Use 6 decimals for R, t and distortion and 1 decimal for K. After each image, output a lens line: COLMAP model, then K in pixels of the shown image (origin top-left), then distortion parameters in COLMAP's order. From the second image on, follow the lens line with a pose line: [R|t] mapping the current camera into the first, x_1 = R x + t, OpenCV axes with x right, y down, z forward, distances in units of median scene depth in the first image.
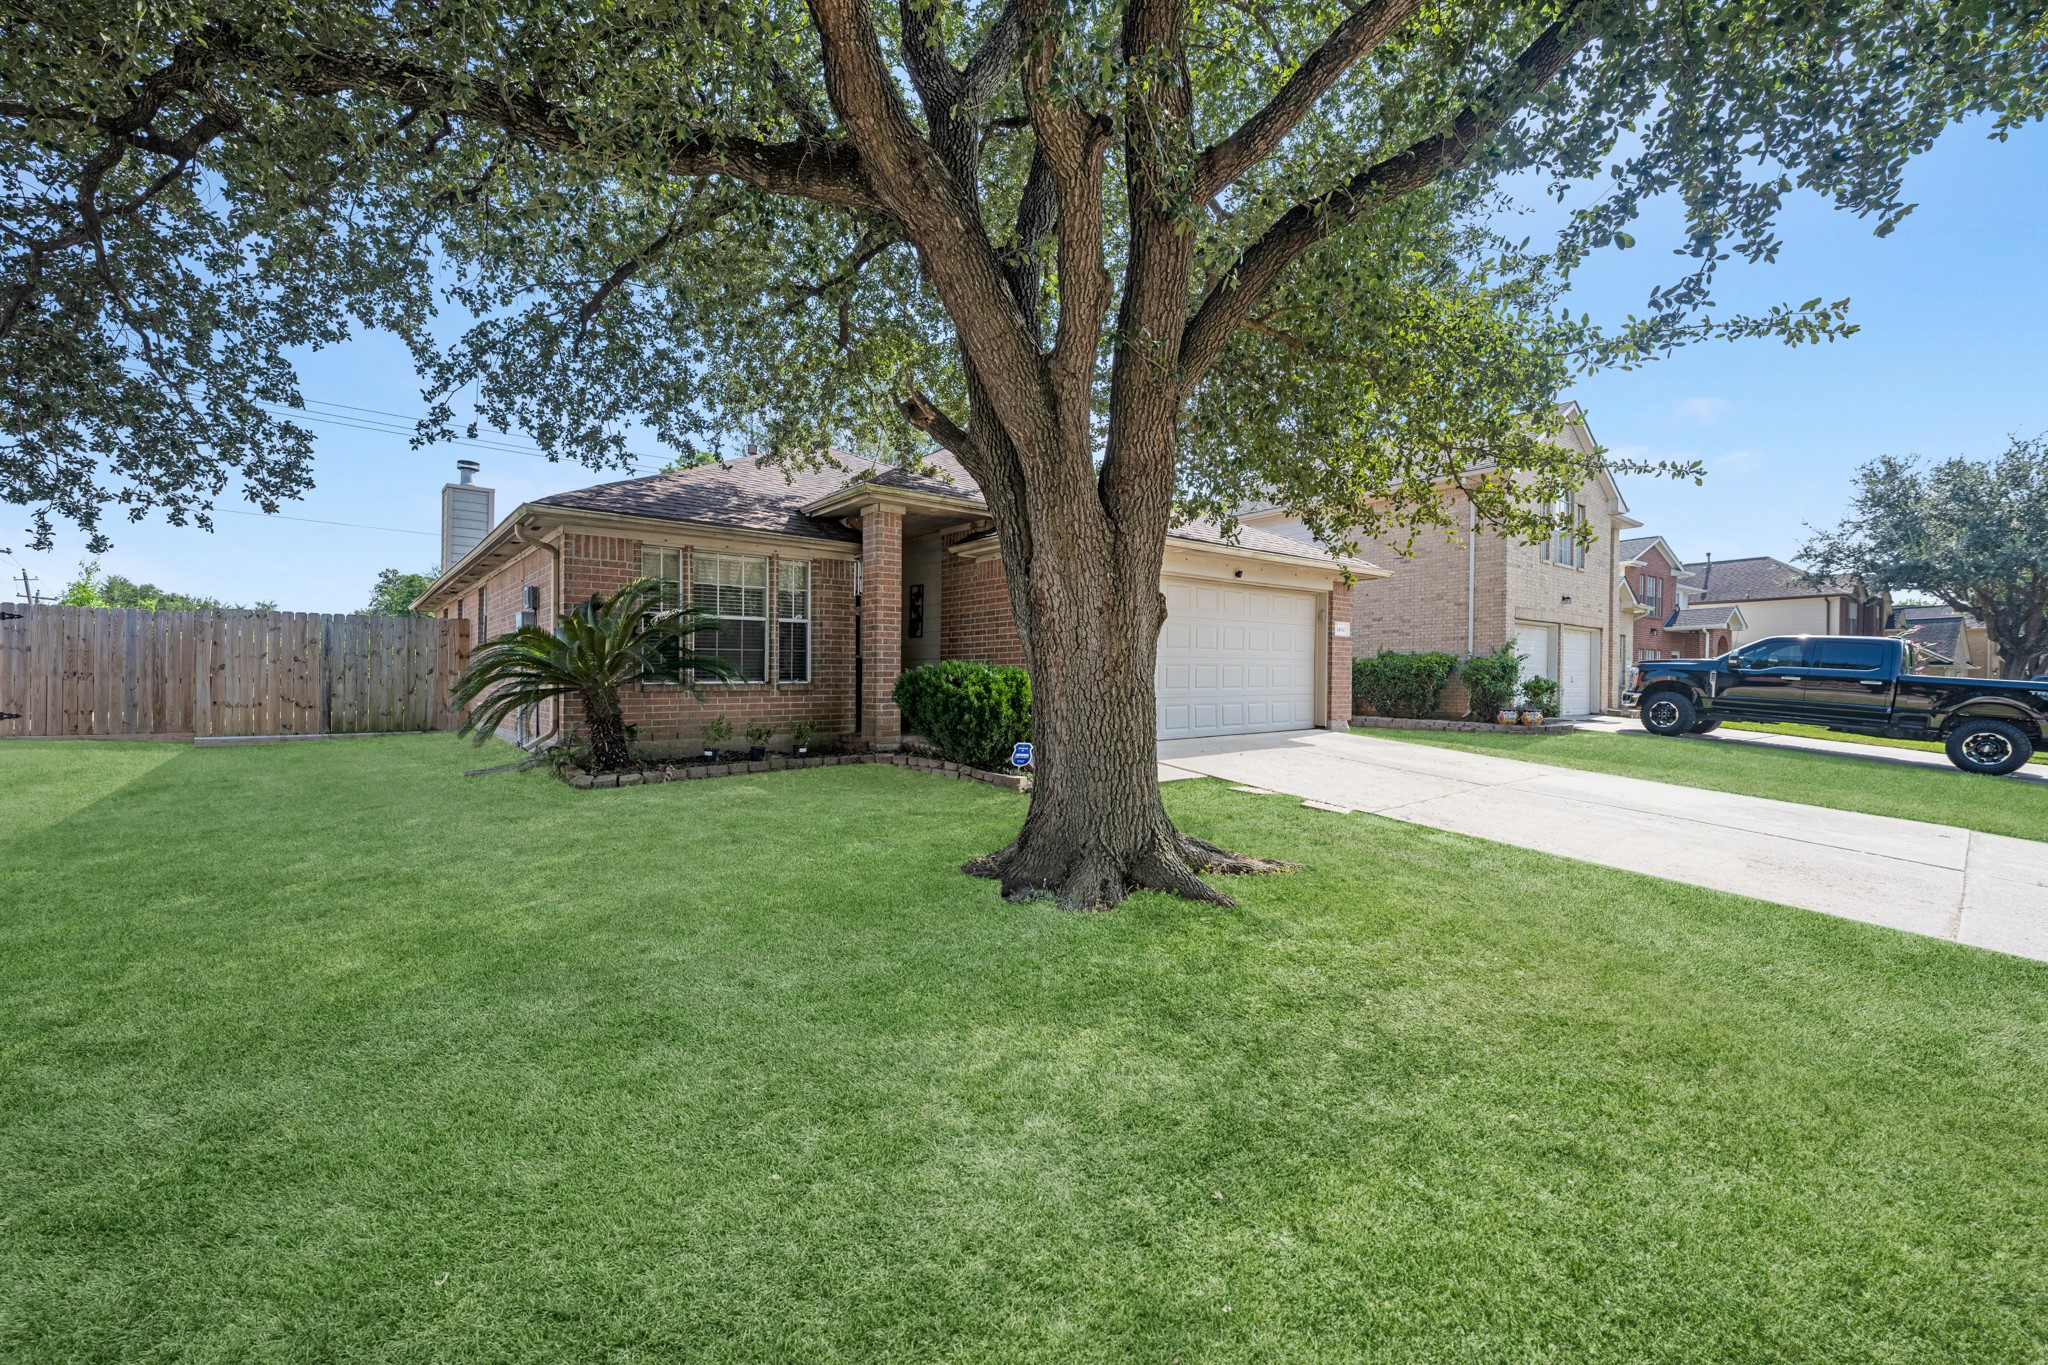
lens RADIAL K [[819.3, 0, 1024.1], [0, 819.3, 684.3], [0, 0, 1]] dist [0.002811, 0.000508]
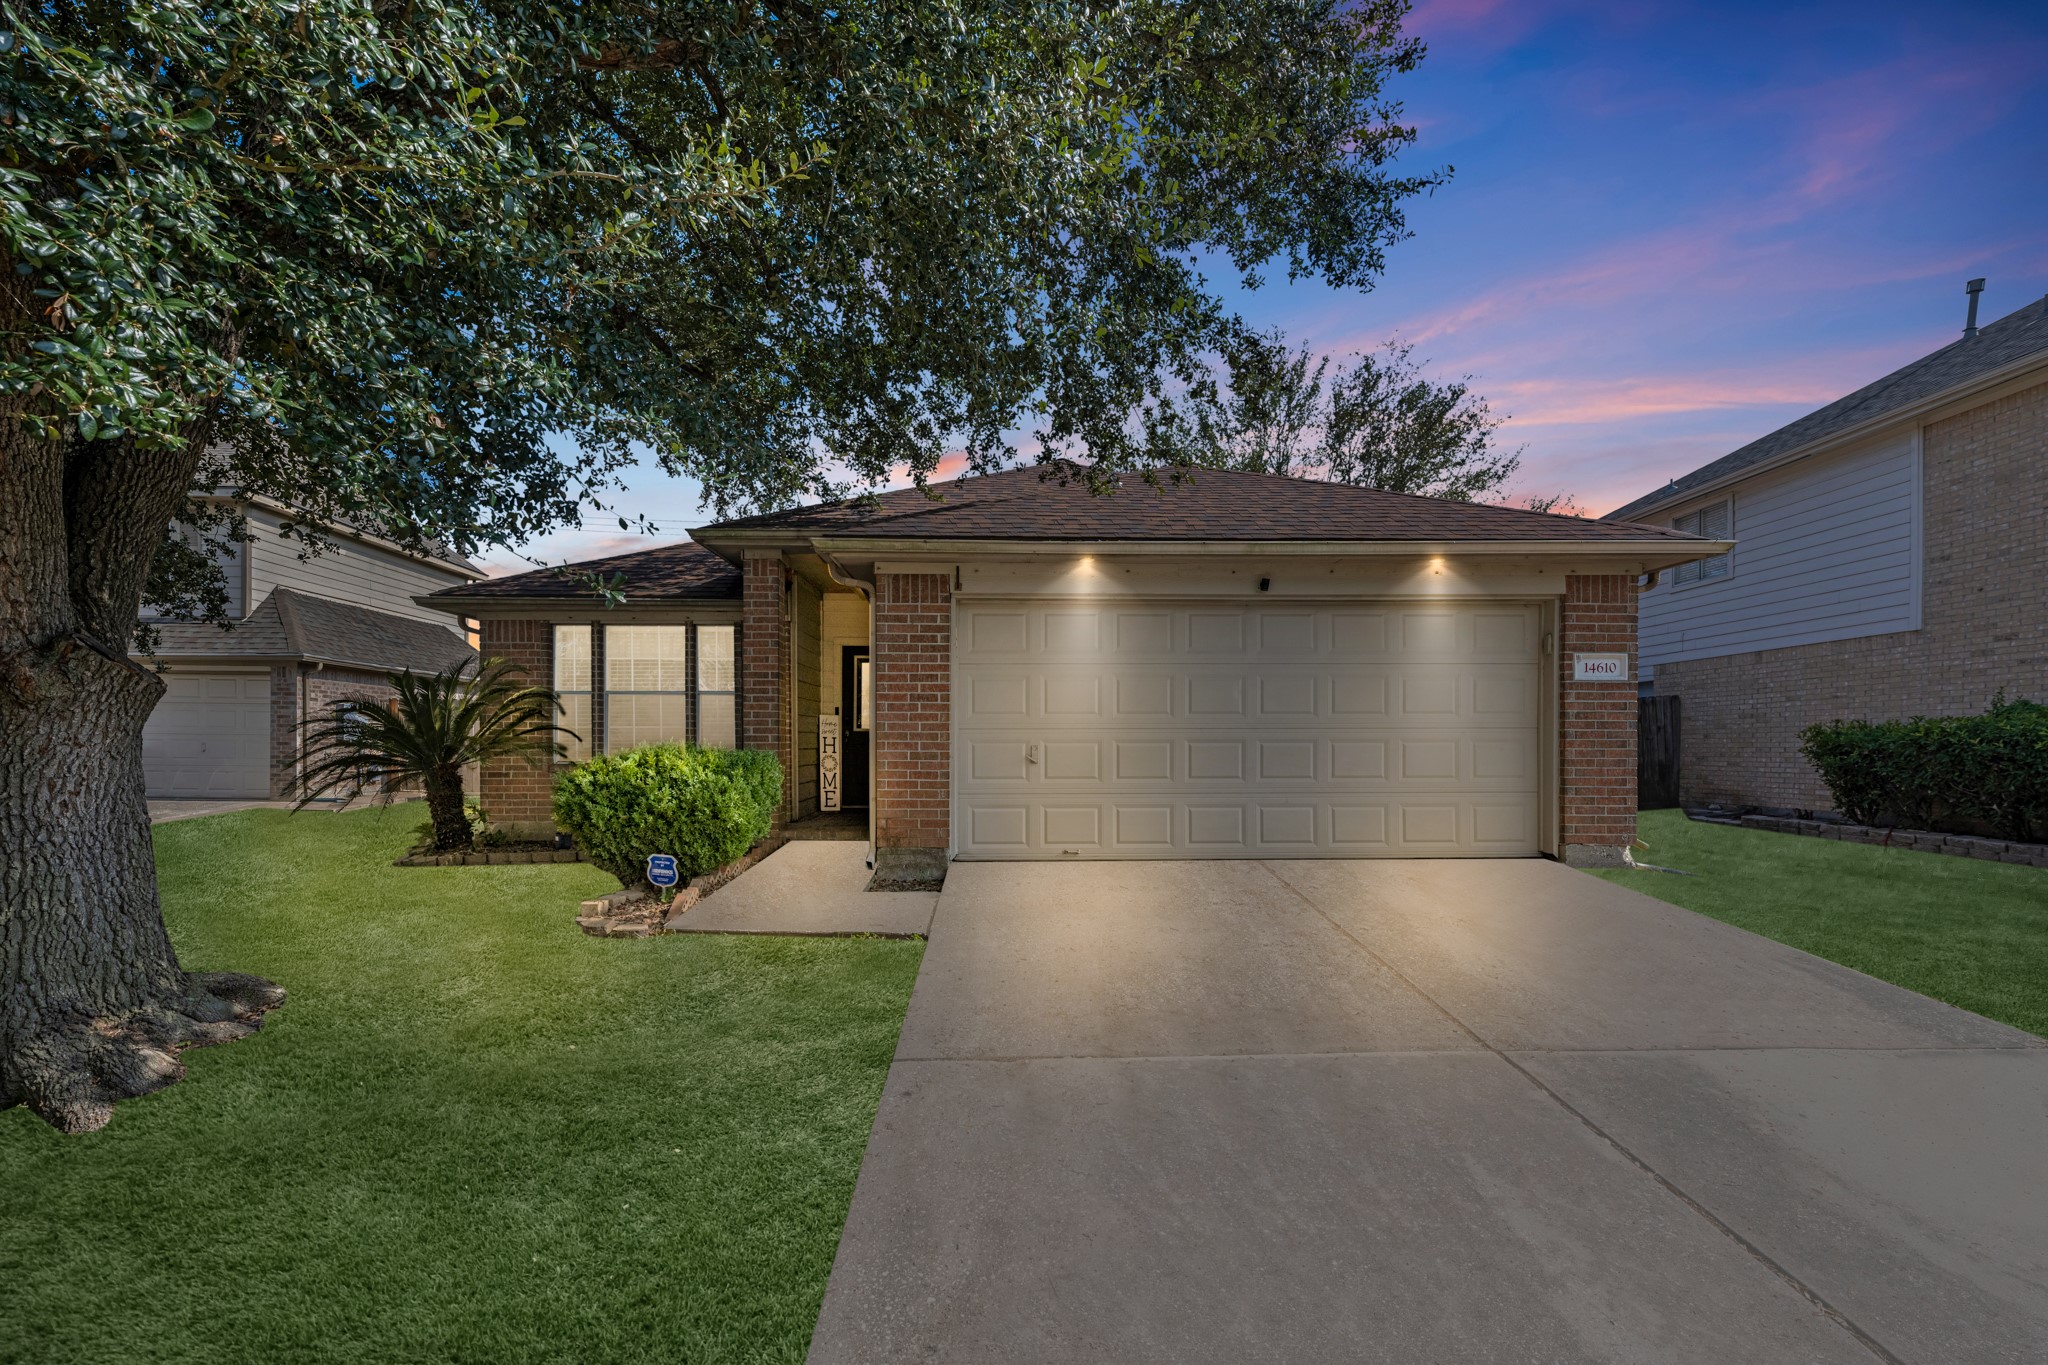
lens RADIAL K [[889.2, 0, 1031.0], [0, 889.2, 737.4], [0, 0, 1]] dist [-0.000171, 0.000202]
pose [[0.790123, -0.006206, -0.612917, 0.509906], [-0.005629, 0.999833, -0.017381, -0.013635], [0.612923, 0.017184, 0.789956, 0.395724]]
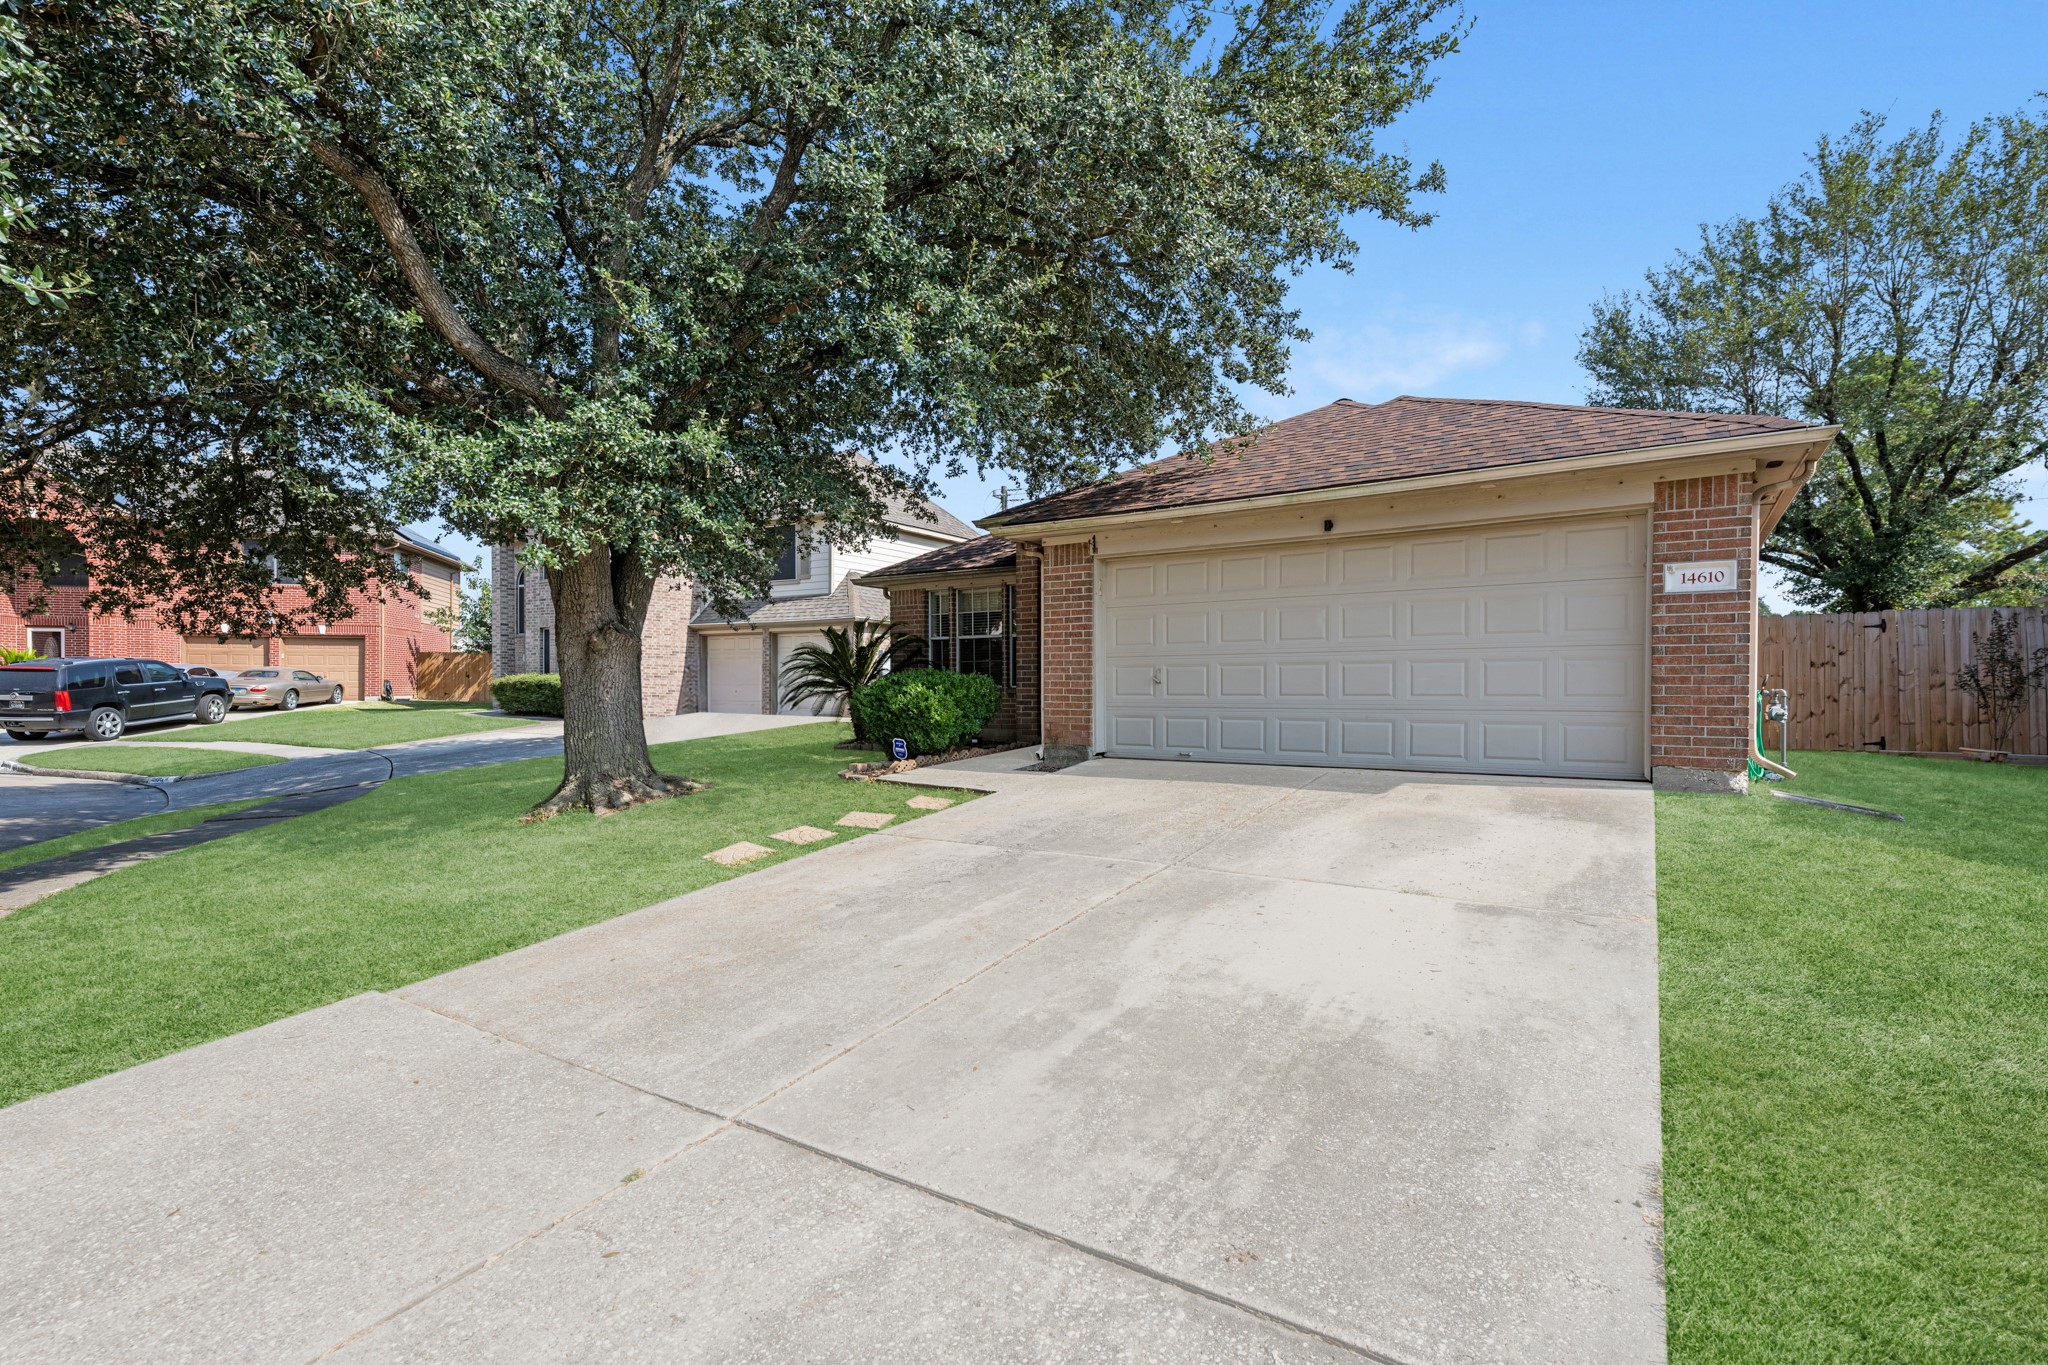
lens RADIAL K [[942.5, 0, 1021.4], [0, 942.5, 684.4], [0, 0, 1]] dist [0.000424, 0.000063]
pose [[0.285042, -0.002954, -0.958511, 0.909479], [-0.007534, 0.999957, -0.005322, 0.000588], [0.958485, 0.008739, 0.285007, 0.536971]]
